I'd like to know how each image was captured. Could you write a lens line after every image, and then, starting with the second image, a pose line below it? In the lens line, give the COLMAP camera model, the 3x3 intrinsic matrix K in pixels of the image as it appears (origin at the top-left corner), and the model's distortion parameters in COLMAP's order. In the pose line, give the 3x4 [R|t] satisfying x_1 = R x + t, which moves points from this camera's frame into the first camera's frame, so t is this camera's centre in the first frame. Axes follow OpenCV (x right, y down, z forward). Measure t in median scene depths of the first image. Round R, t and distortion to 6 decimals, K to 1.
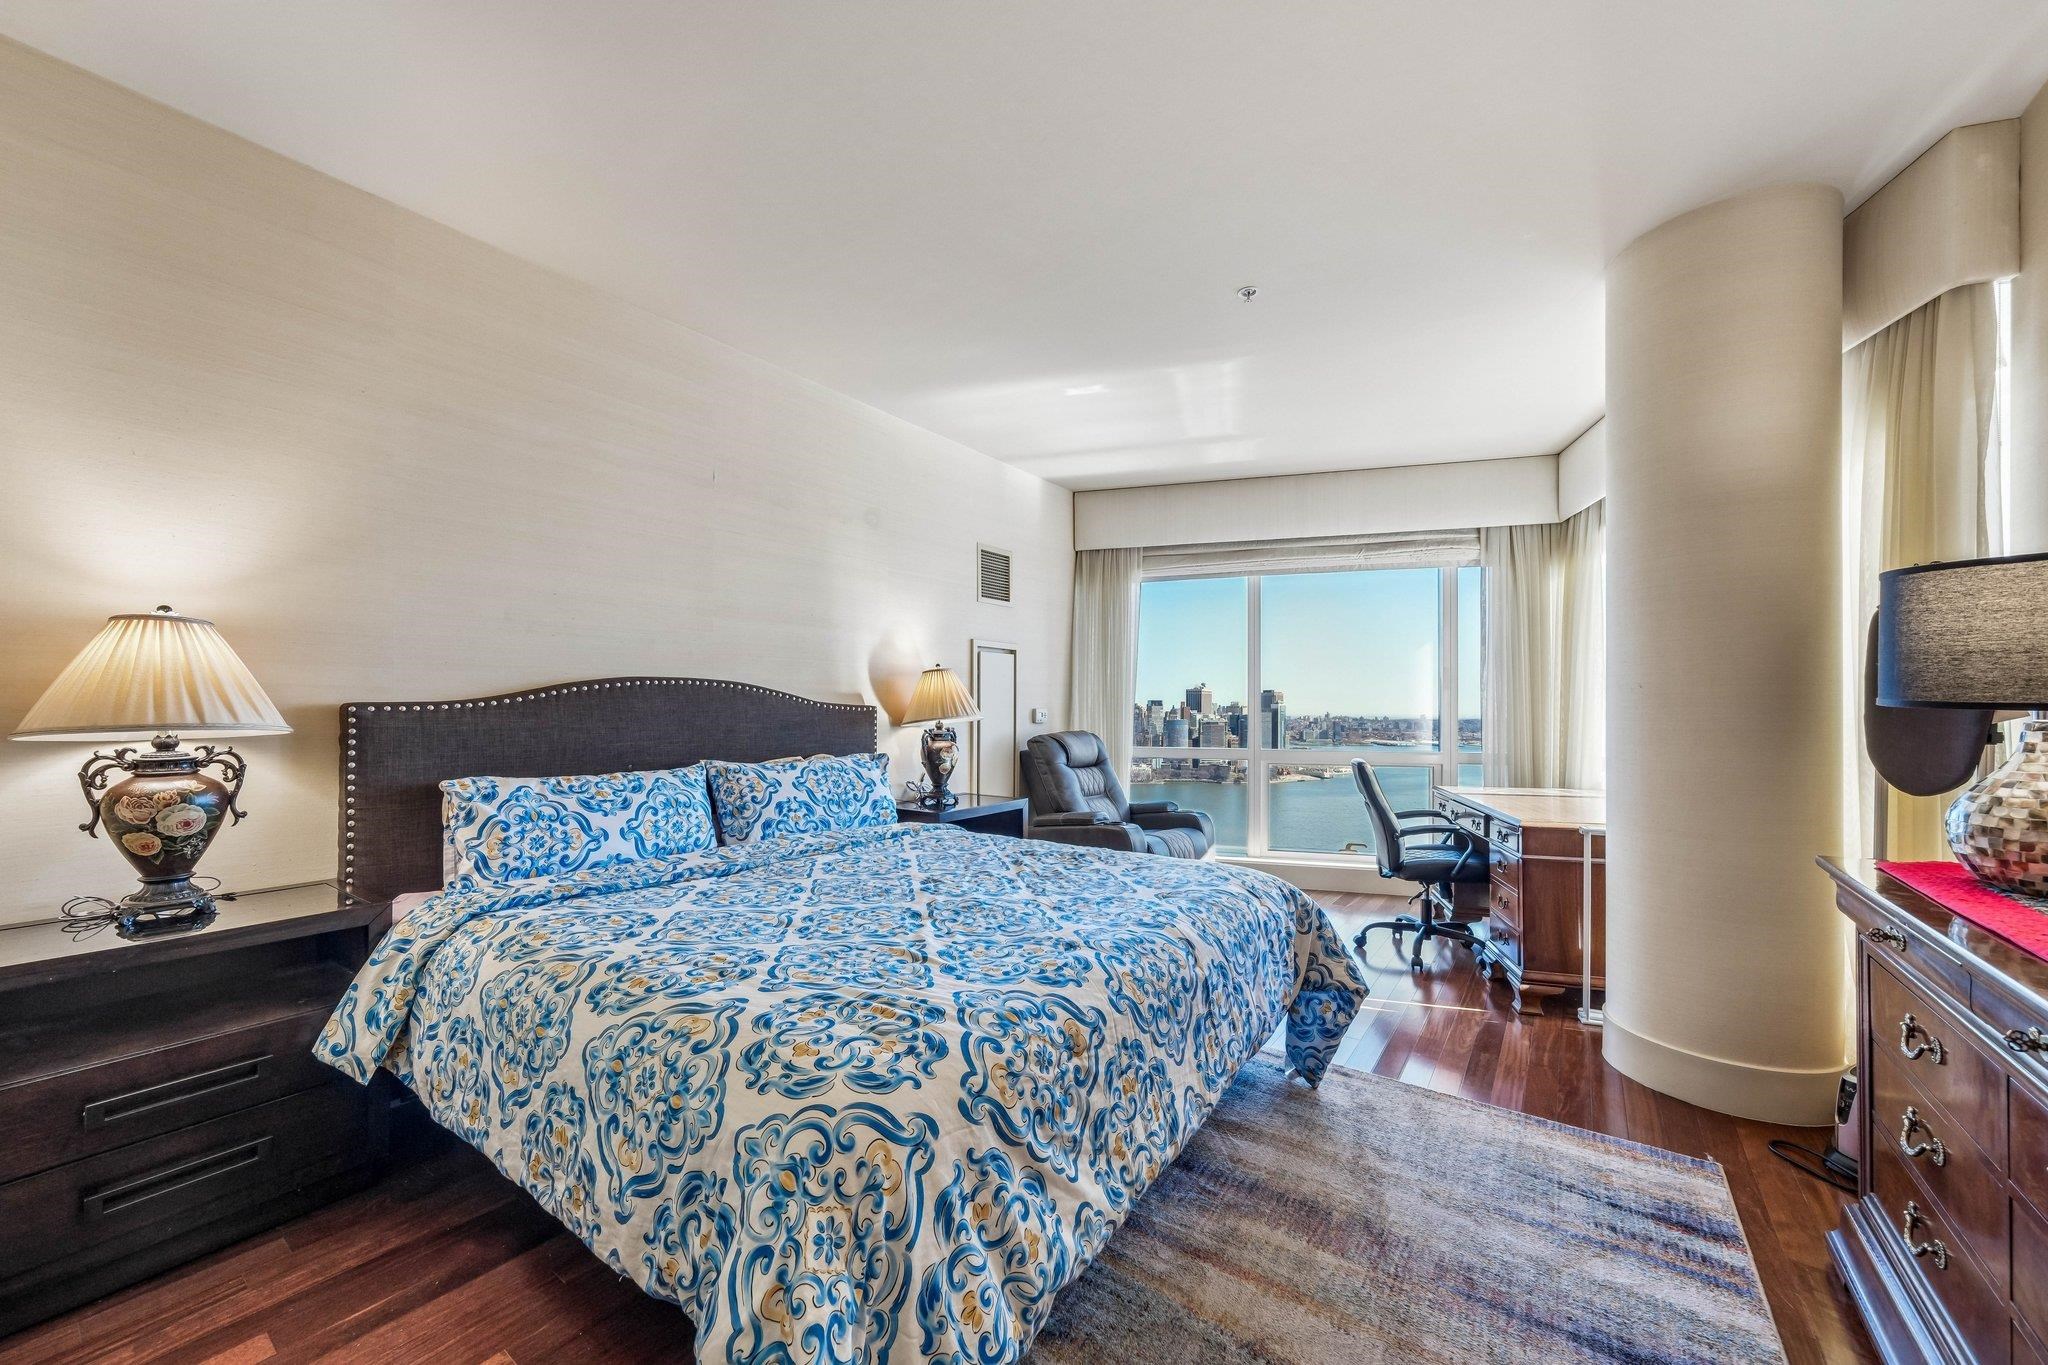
lens RADIAL K [[769.6, 0, 1020.4], [0, 769.6, 691.8], [0, 0, 1]] dist [-0.002548, 0.000013]
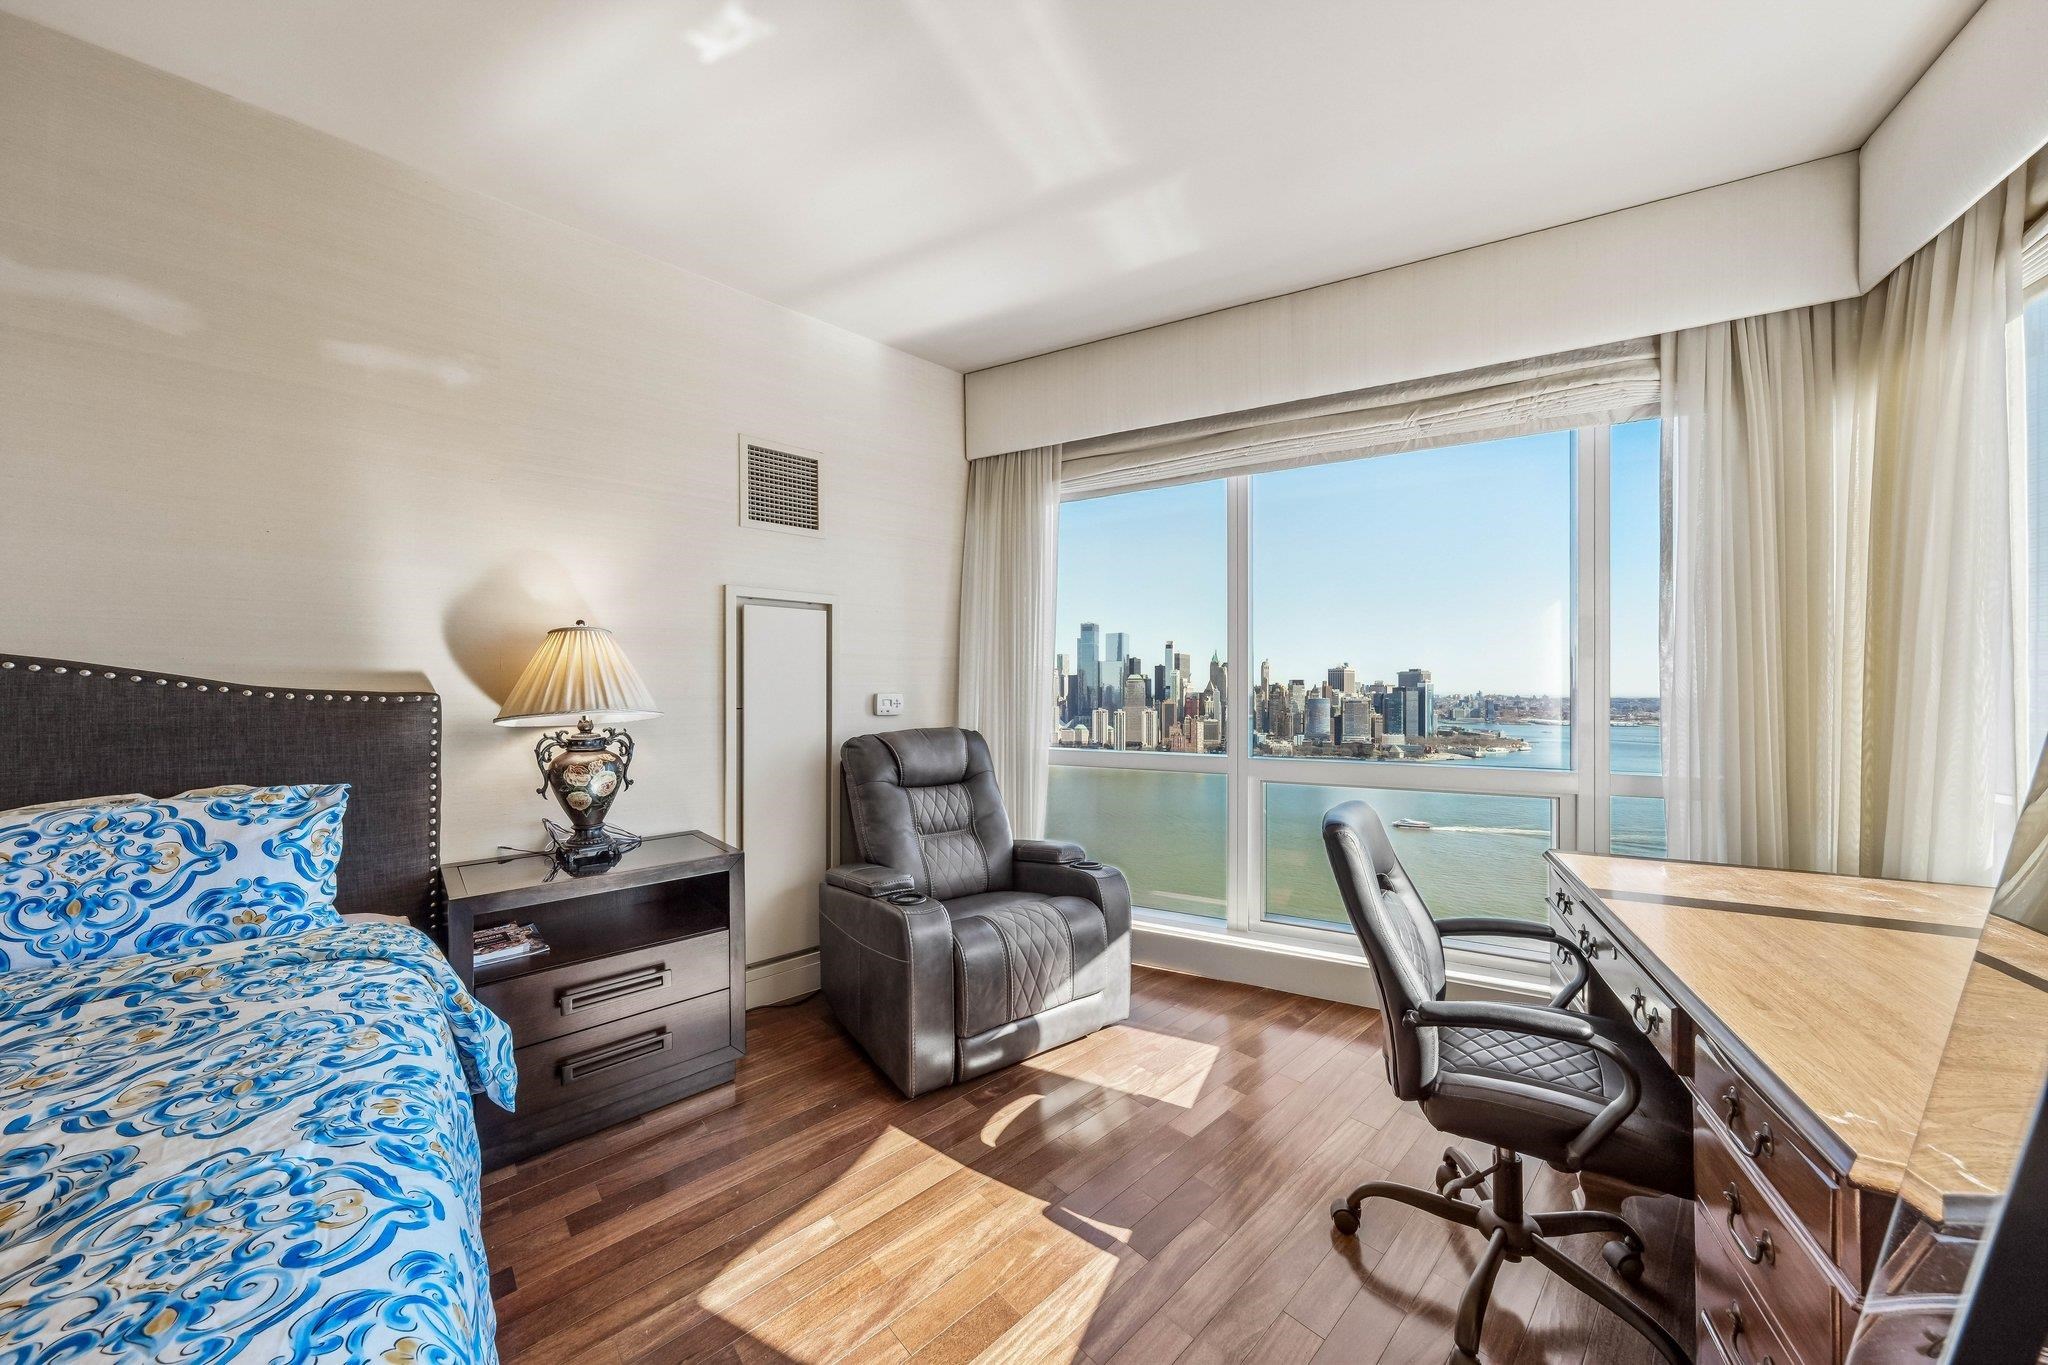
lens RADIAL K [[689.7, 0, 1033.3], [0, 689.7, 681.5], [0, 0, 1]] dist [-0.000649, 0.003117]
pose [[0.980612, -0.006578, -0.195850, 0.276810], [0.008830, 0.999905, 0.010628, 0.006499], [0.195762, -0.012151, 0.980576, 0.463282]]
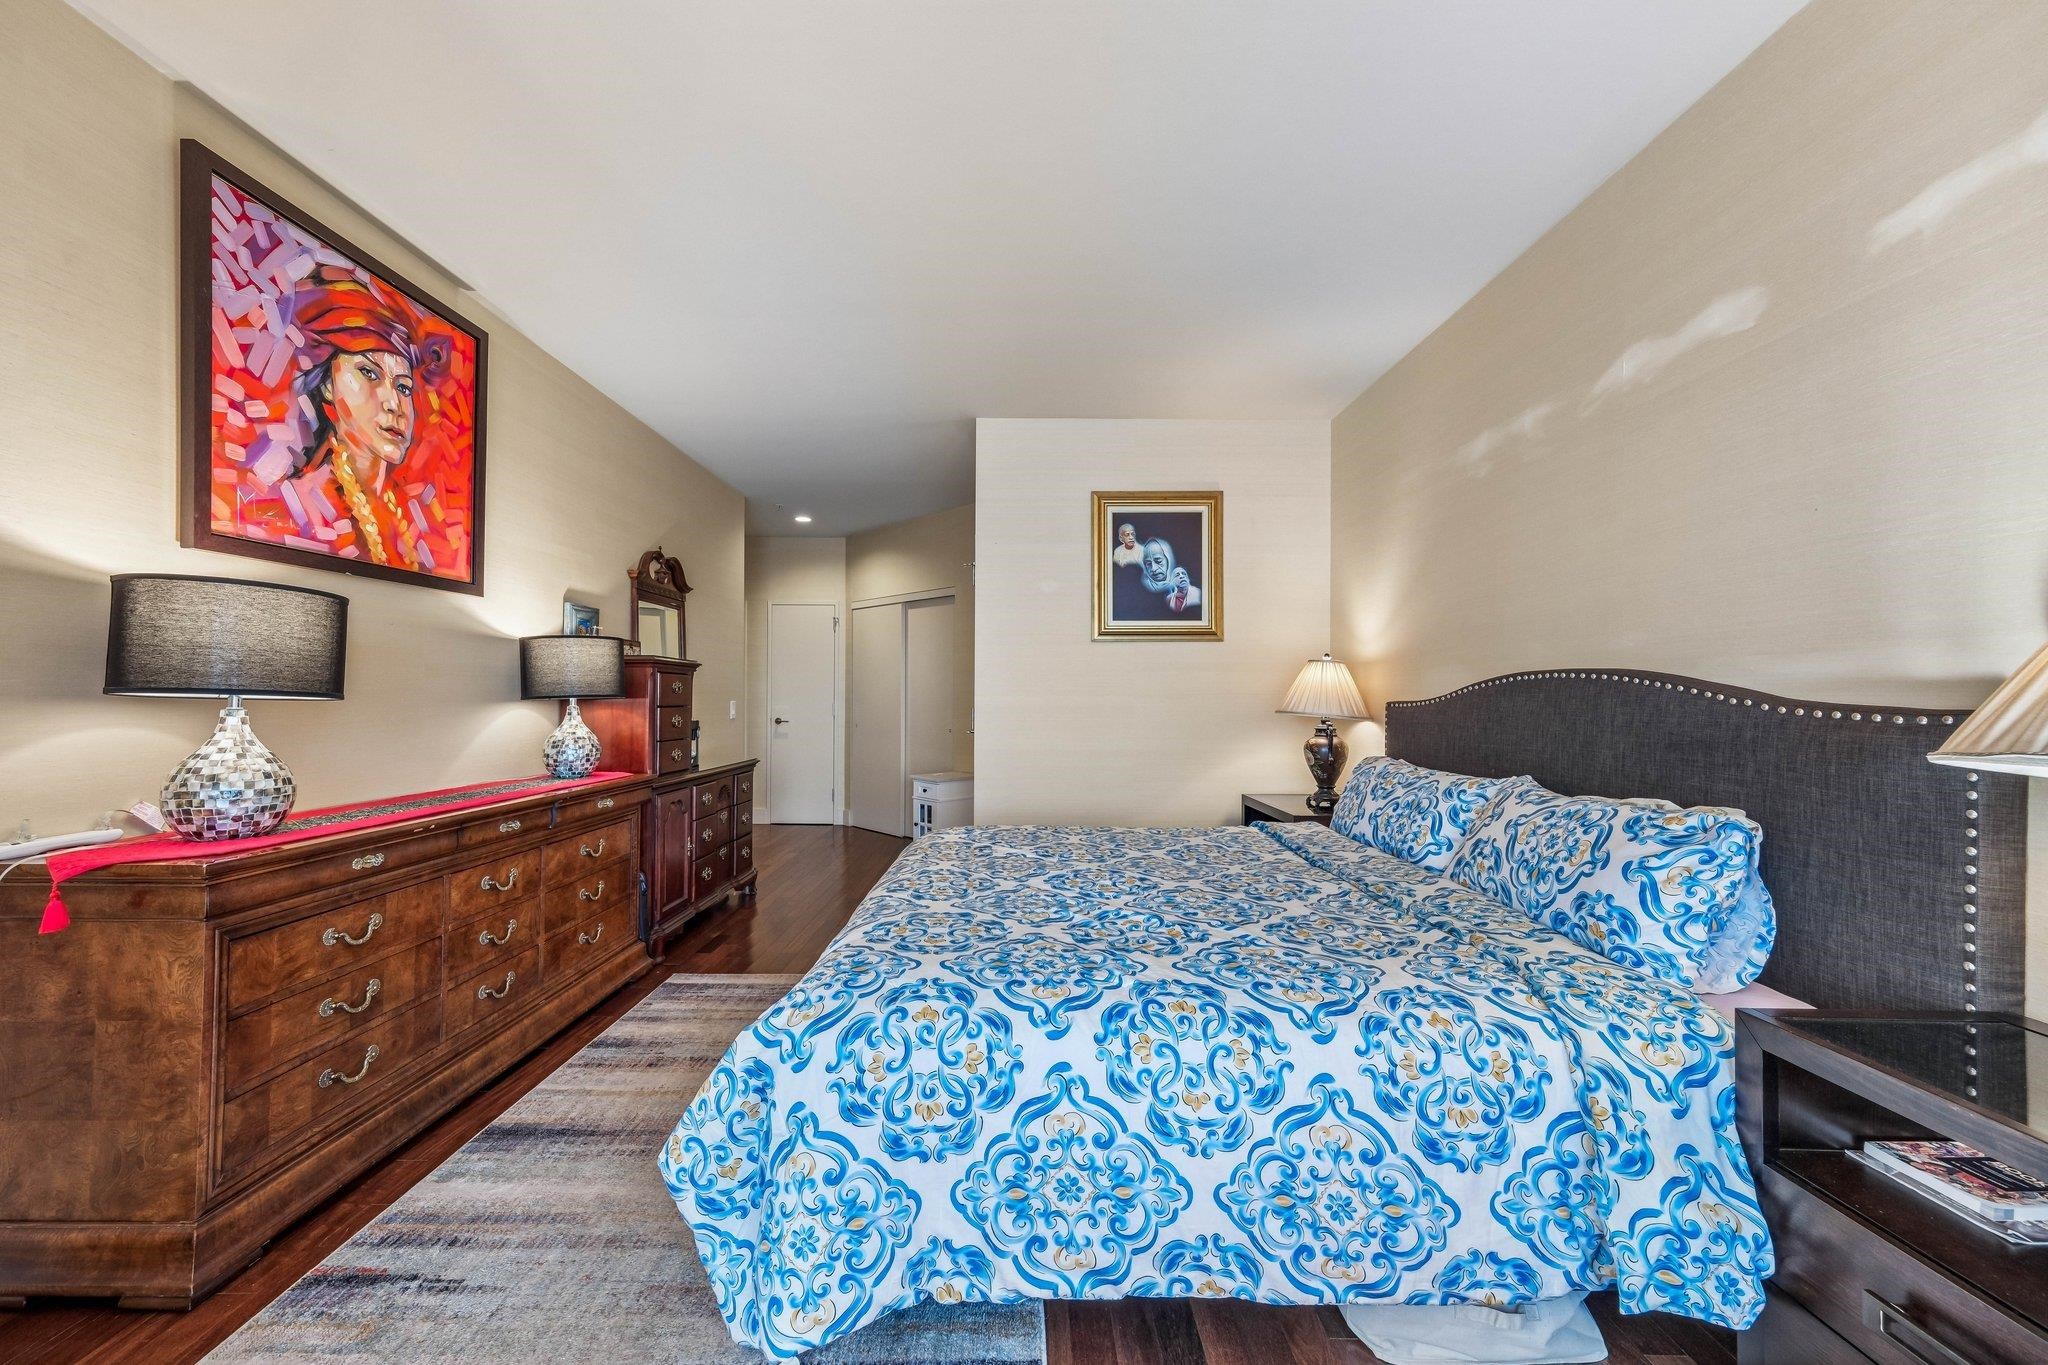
lens RADIAL K [[769.6, 0, 1018.6], [0, 769.6, 686.9], [0, 0, 1]] dist [-0.002548, 0.000013]
pose [[-0.820405, -0.015730, -0.571566, 0.279015], [-0.000628, 0.999646, -0.026609, 0.013193], [0.571782, -0.021471, -0.820125, 0.828538]]
